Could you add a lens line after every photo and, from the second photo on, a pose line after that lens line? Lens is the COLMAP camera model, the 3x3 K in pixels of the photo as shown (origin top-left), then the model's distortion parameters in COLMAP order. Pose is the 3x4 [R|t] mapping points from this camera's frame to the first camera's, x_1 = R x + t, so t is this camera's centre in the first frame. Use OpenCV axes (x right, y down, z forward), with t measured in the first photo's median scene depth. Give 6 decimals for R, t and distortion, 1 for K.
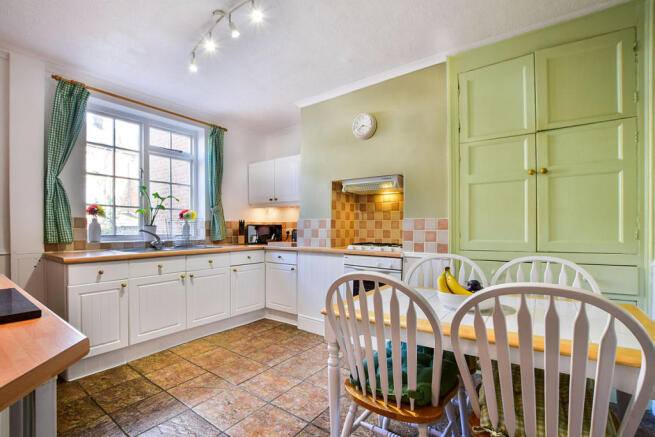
lens RADIAL K [[307.3, 0, 326.8], [0, 307.3, 230.7], [0, 0, 1]] dist [-0.003265, -0.000344]
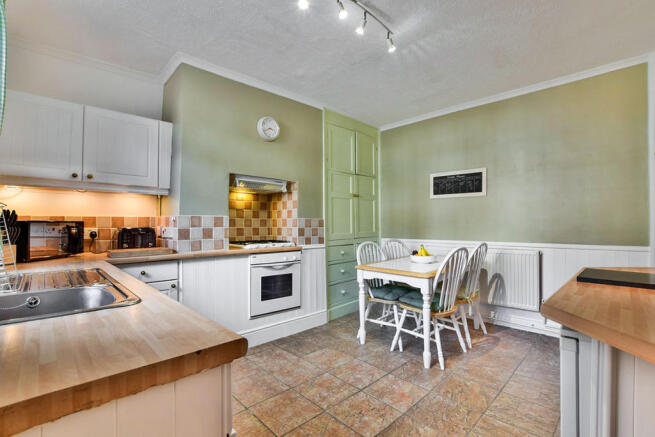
lens RADIAL K [[302.5, 0, 327.5], [0, 302.5, 218.5], [0, 0, 1]] dist [-0.002483, -0.000130]
pose [[0.164855, 0.015633, 0.986194, -0.836817], [0.009300, 0.999805, -0.017403, -0.015038], [-0.986274, 0.012040, 0.164677, 0.620096]]
